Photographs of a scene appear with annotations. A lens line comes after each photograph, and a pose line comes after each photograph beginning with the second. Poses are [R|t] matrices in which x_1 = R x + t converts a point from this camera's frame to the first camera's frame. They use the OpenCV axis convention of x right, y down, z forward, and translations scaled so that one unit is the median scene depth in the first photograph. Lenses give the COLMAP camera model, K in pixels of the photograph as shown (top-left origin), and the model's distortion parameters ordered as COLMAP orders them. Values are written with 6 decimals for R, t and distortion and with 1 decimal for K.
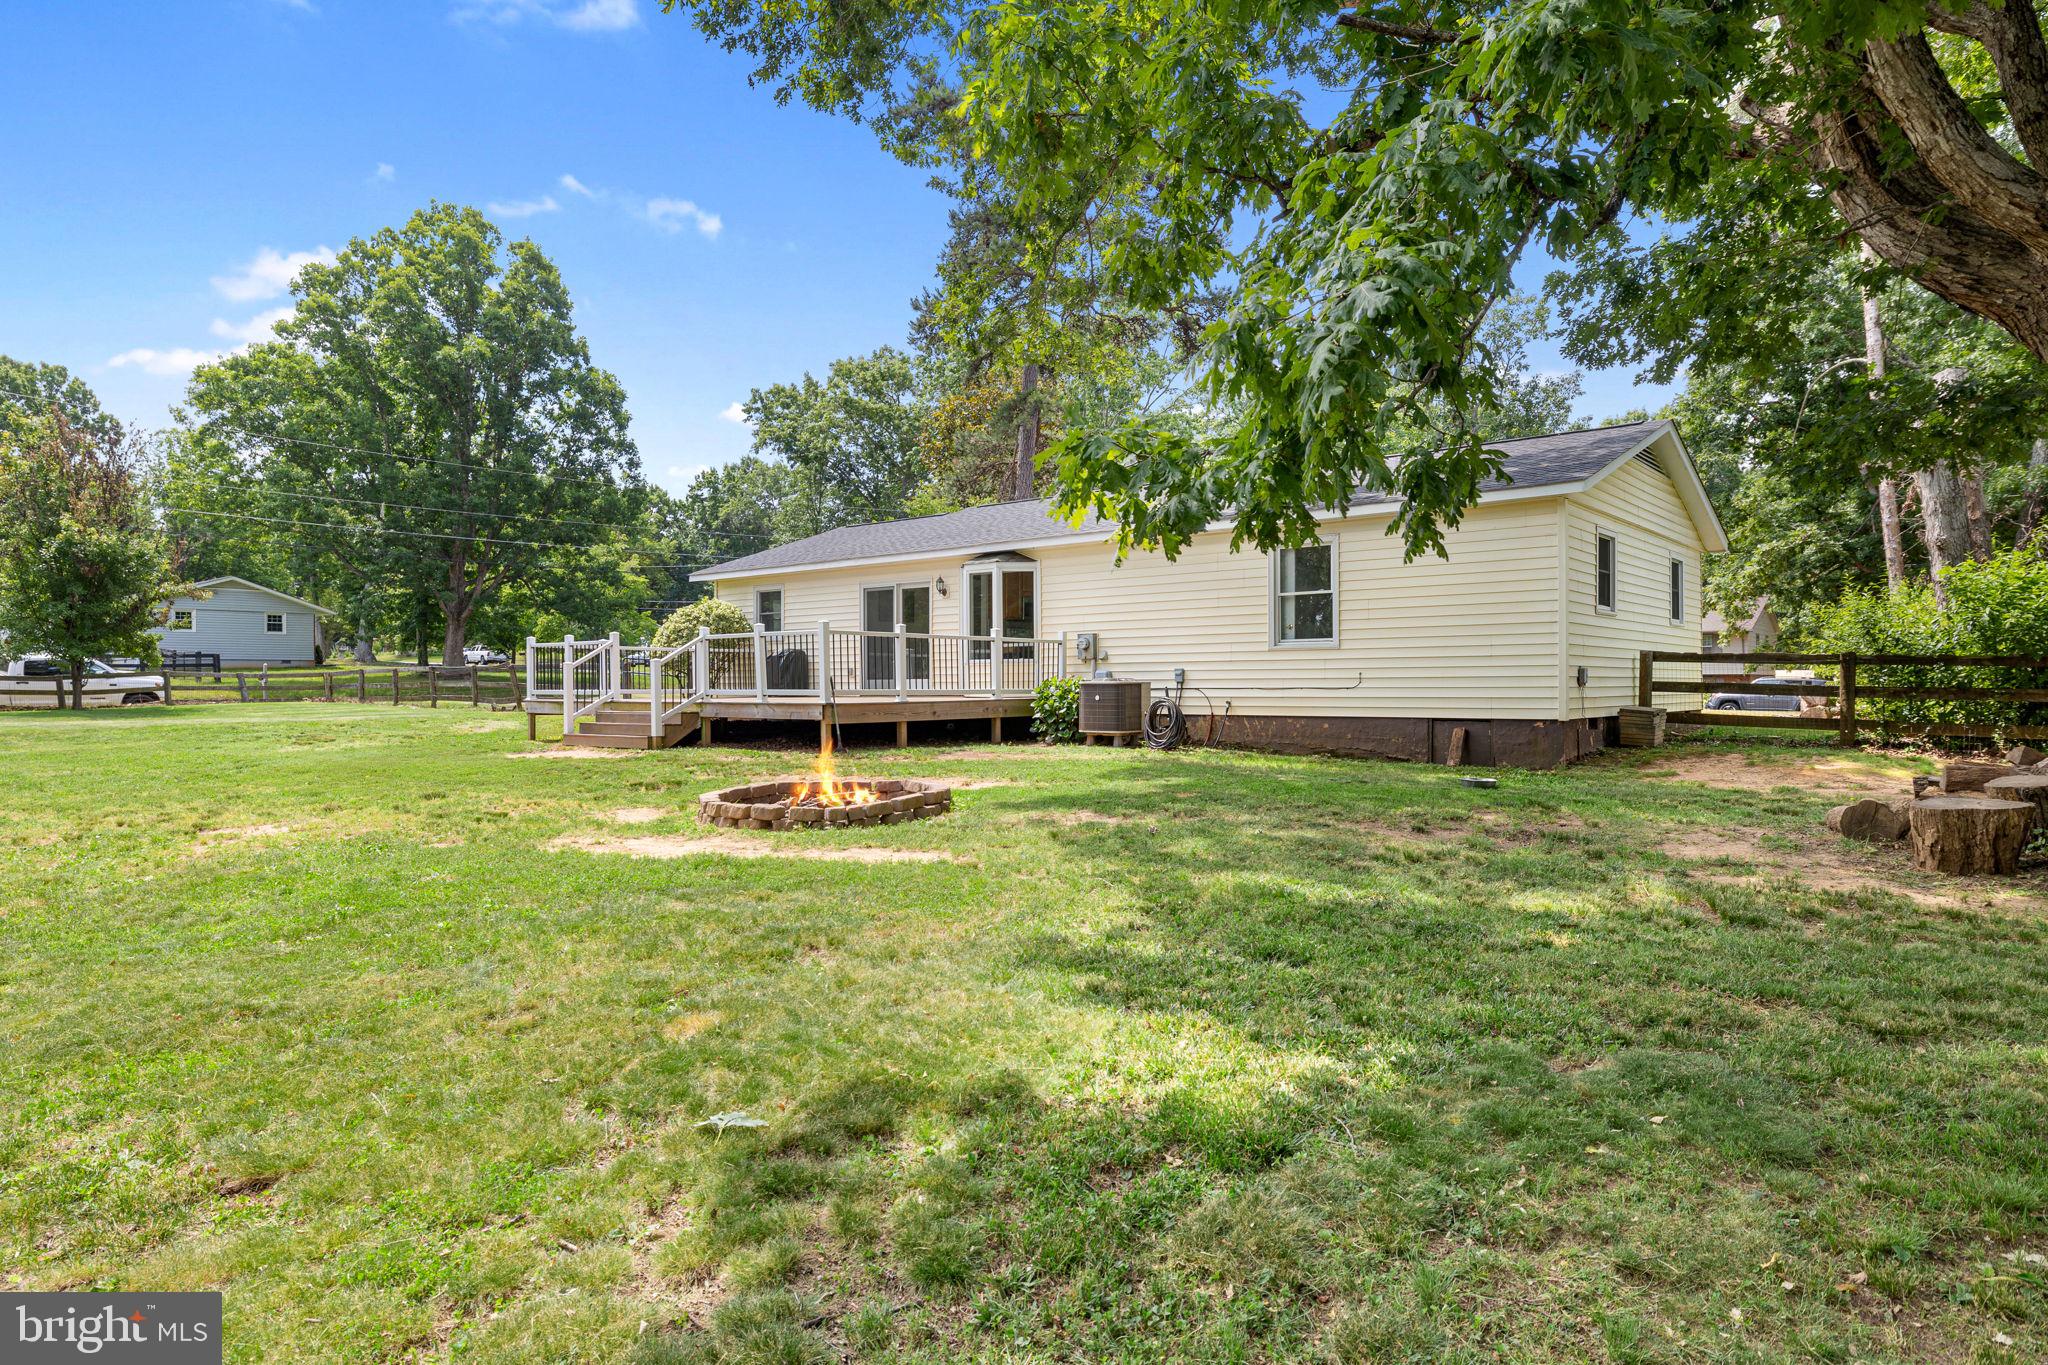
lens RADIAL K [[1200.8, 0, 1032.0], [0, 1200.8, 687.2], [0, 0, 1]] dist [0.000720, 0.000092]
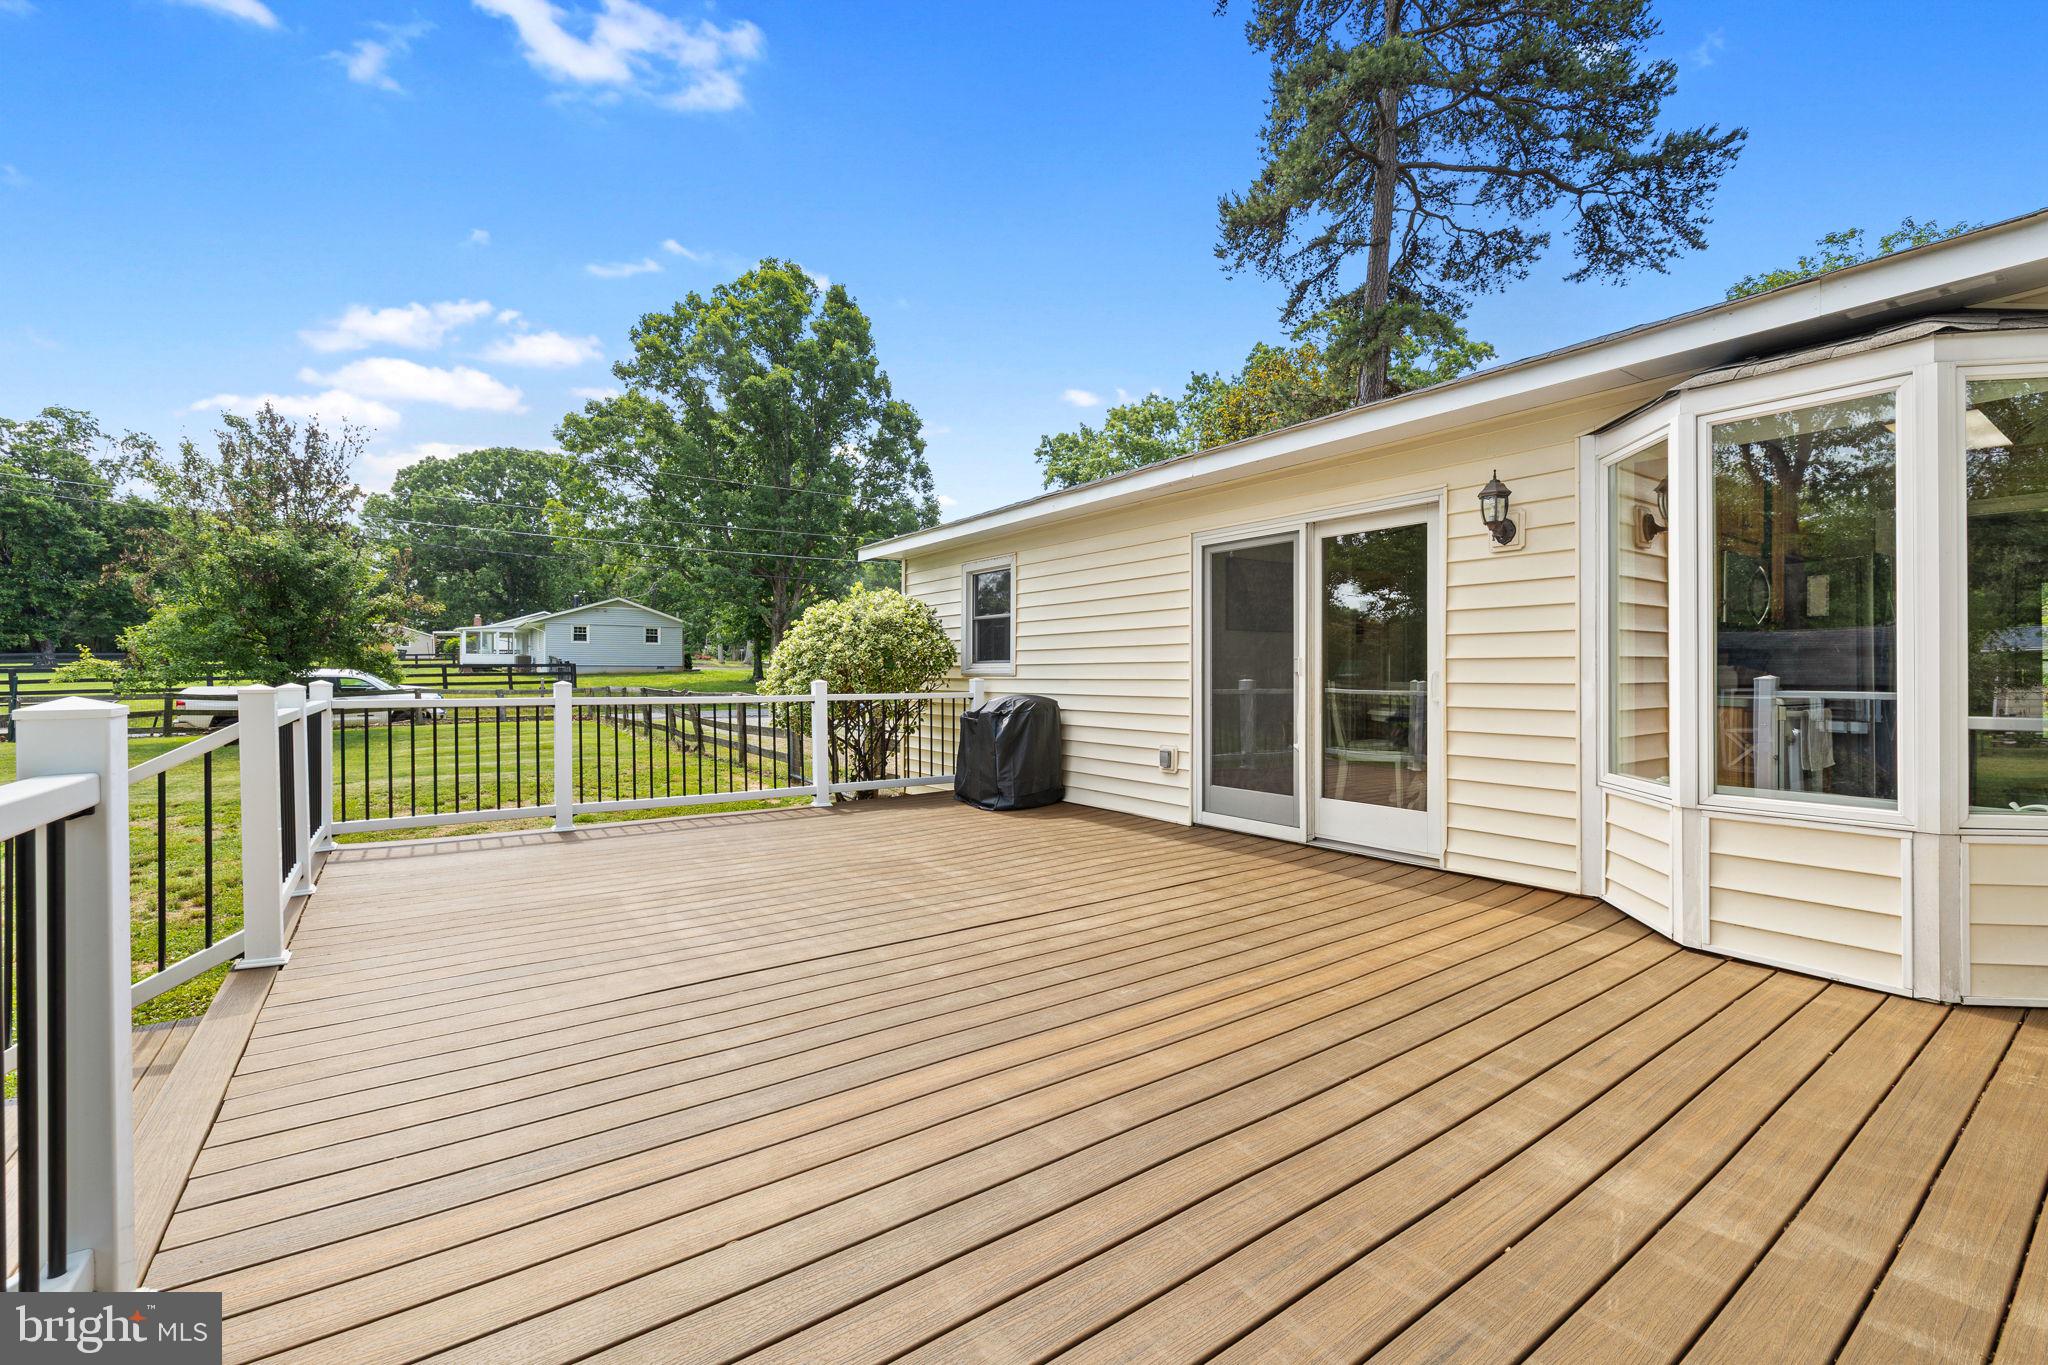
lens RADIAL K [[855.8, 0, 1030.8], [0, 855.8, 676.7], [0, 0, 1]] dist [0.000417, 0.000095]
pose [[0.968253, 0.007367, -0.249863, -0.048086], [-0.007290, 0.999973, 0.001236, -0.015767], [0.249865, 0.000625, 0.968280, 0.279079]]
